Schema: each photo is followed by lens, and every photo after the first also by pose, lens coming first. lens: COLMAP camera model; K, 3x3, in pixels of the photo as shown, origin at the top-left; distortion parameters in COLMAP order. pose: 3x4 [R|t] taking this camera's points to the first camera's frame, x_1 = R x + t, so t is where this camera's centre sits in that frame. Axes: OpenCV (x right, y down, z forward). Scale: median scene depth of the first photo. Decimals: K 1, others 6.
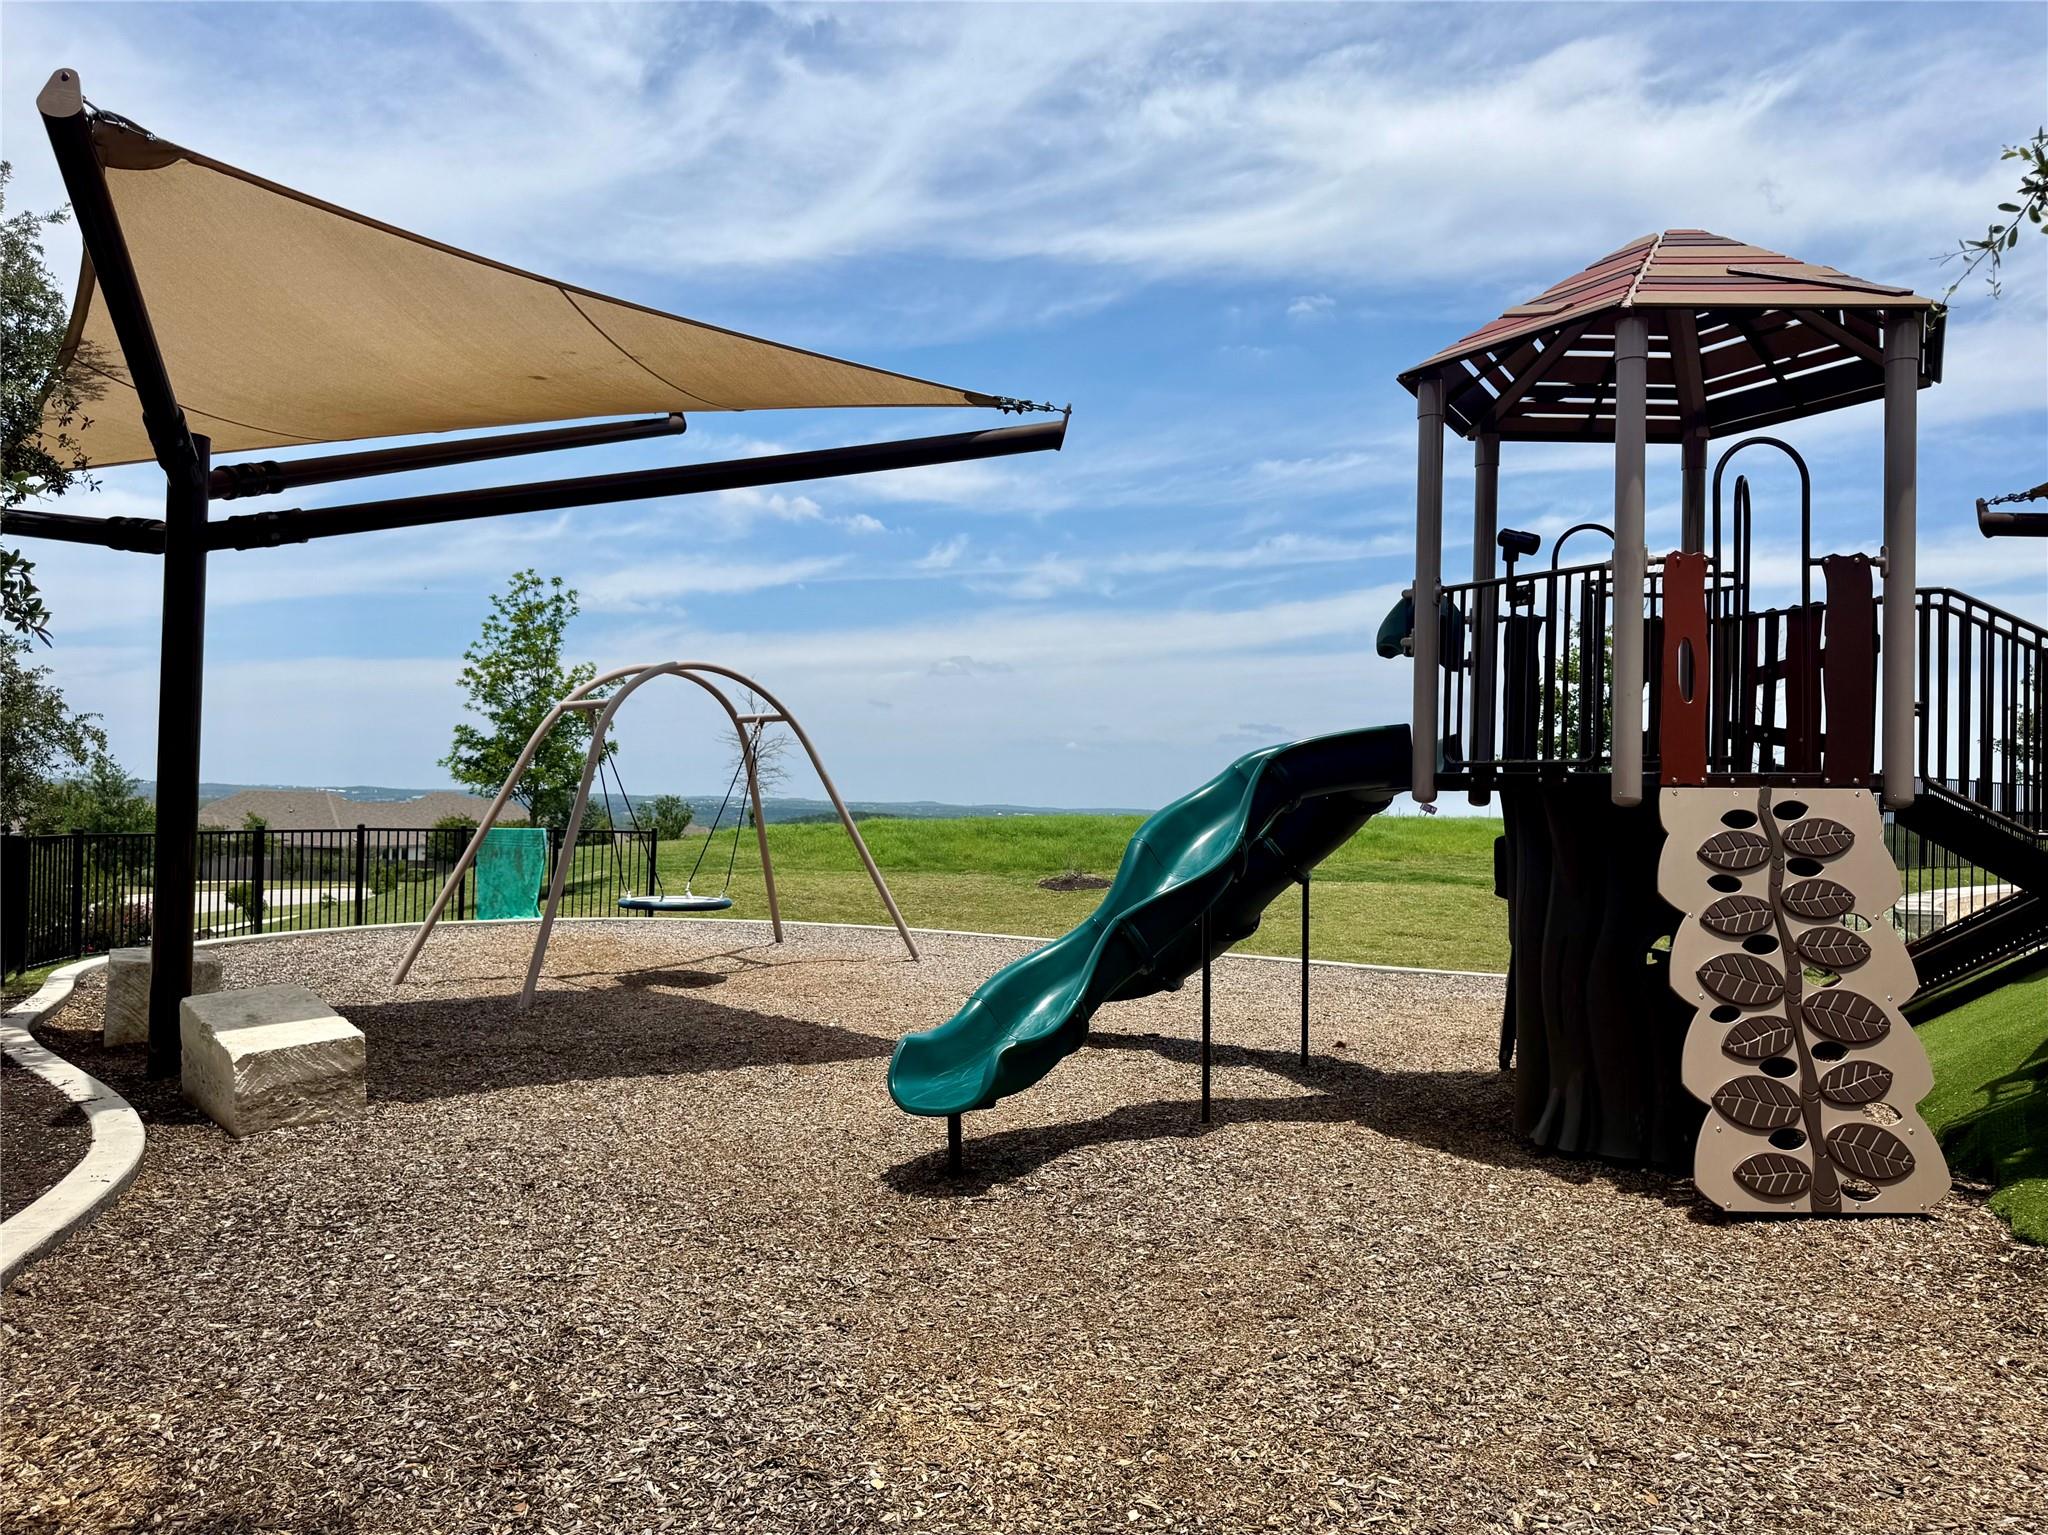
lens RADIAL K [[1740.2, 0, 1024.0], [0, 1740.2, 767.5], [0, 0, 1]] dist [0.178312, -0.445556]
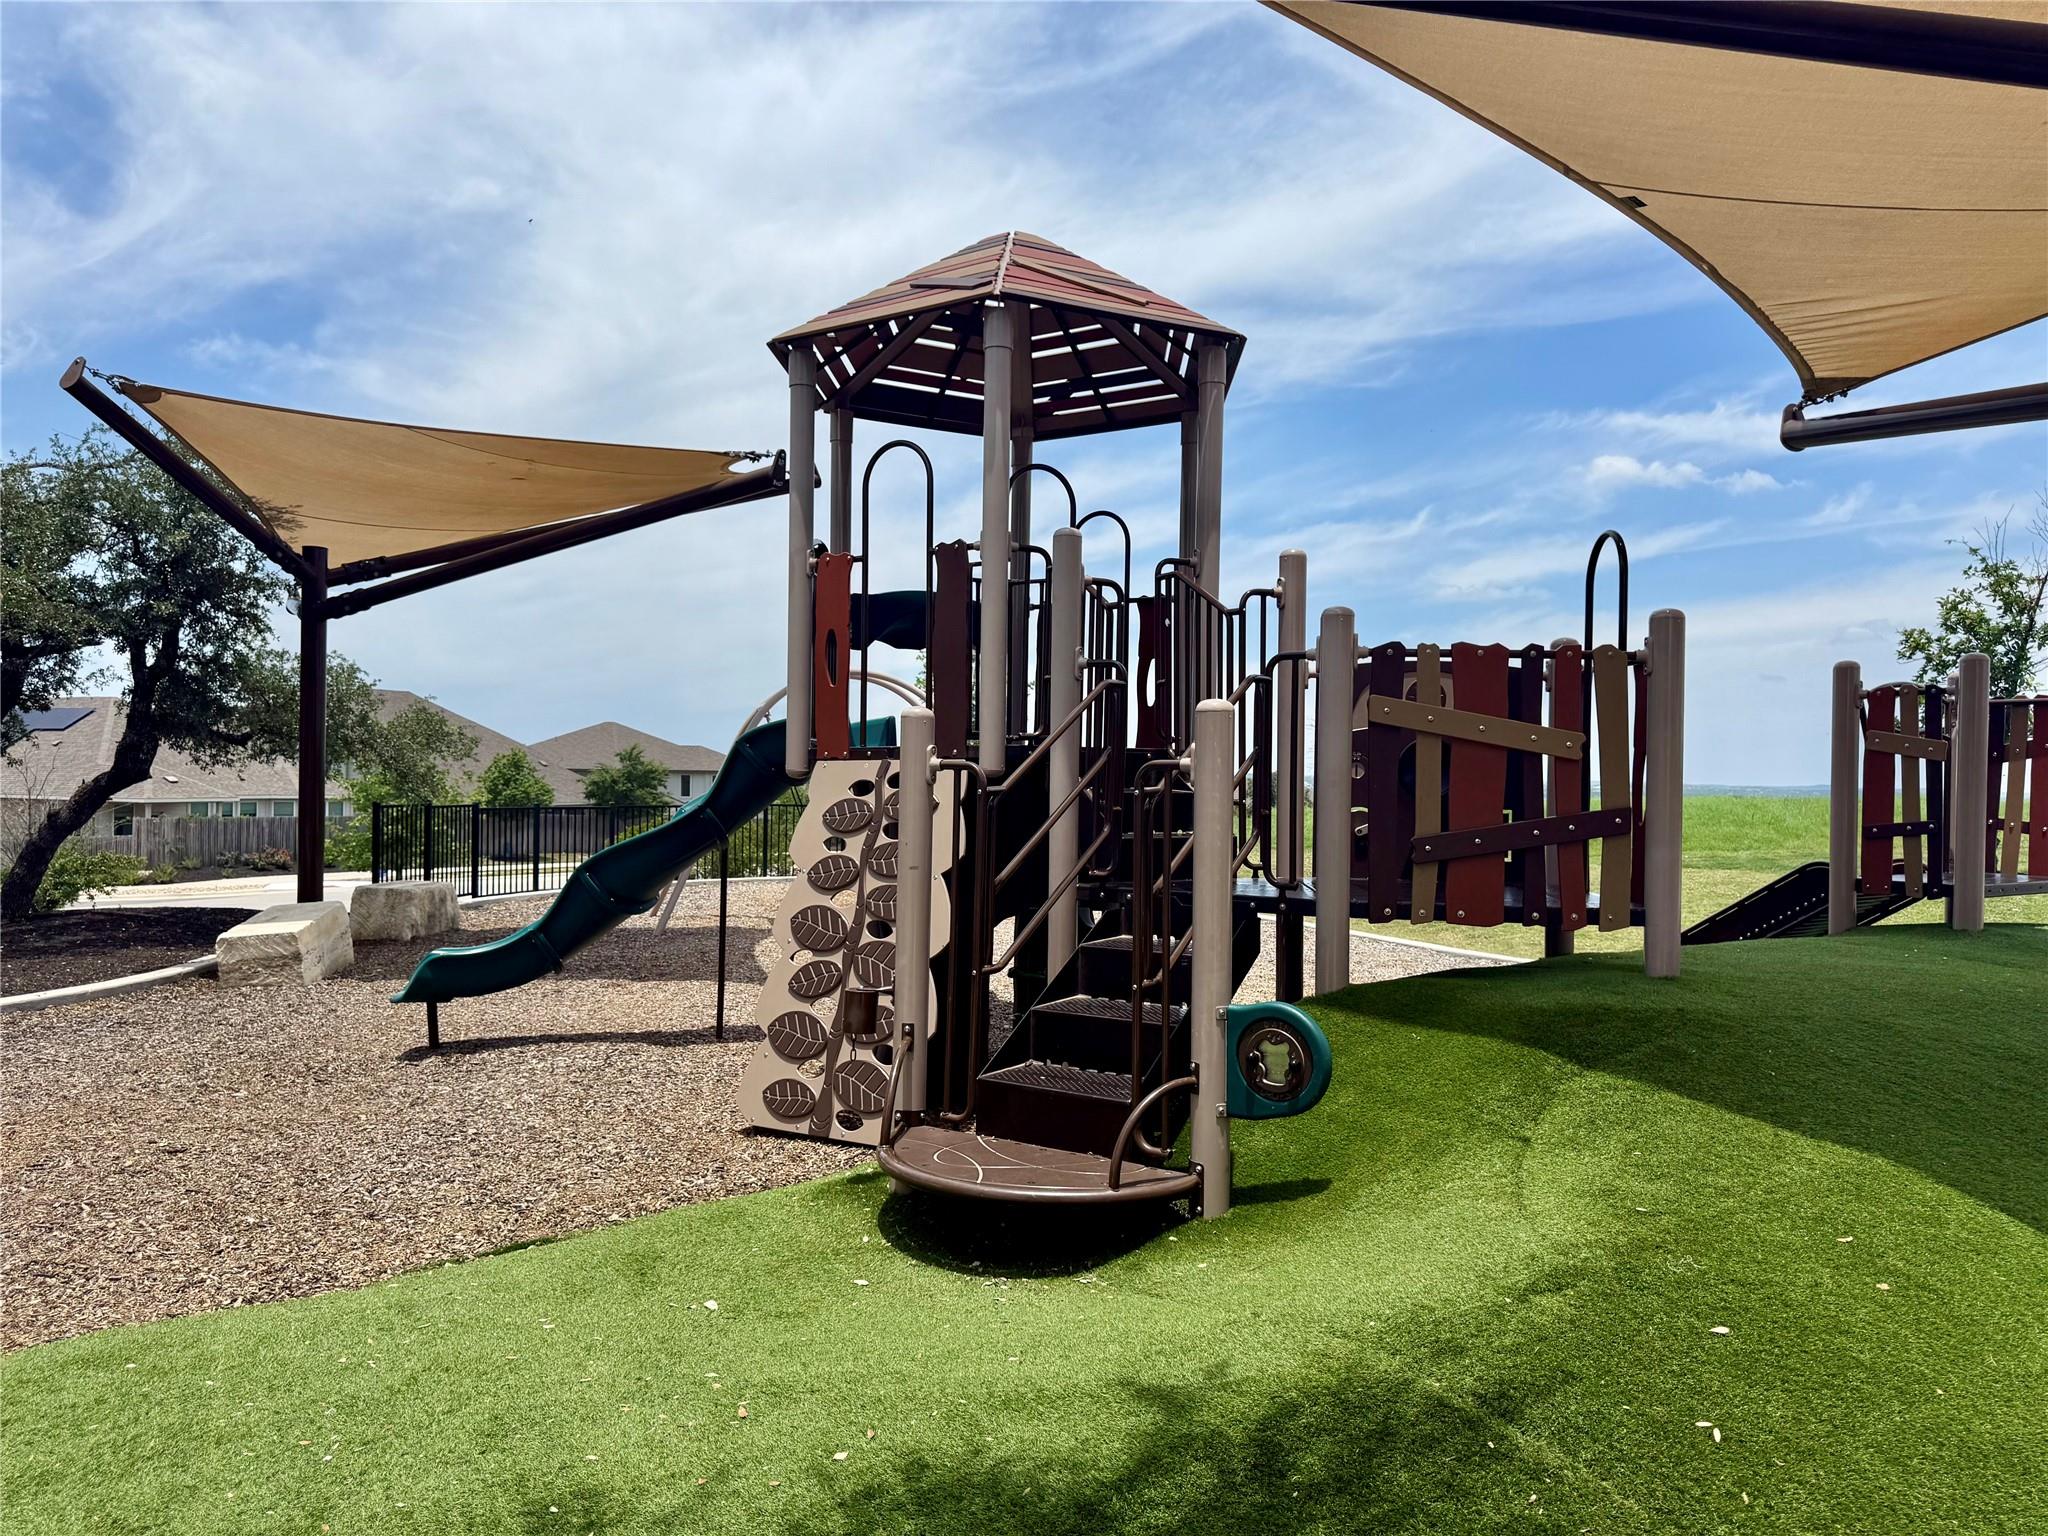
lens RADIAL K [[1740.2, 0, 1024.0], [0, 1740.2, 768.0], [0, 0, 1]] dist [0.178312, -0.445556]
pose [[0.788237, -0.010753, -0.615278, 0.202212], [0.015466, 0.999878, 0.002338, 0.002743], [0.615178, -0.011359, 0.788307, 0.032890]]
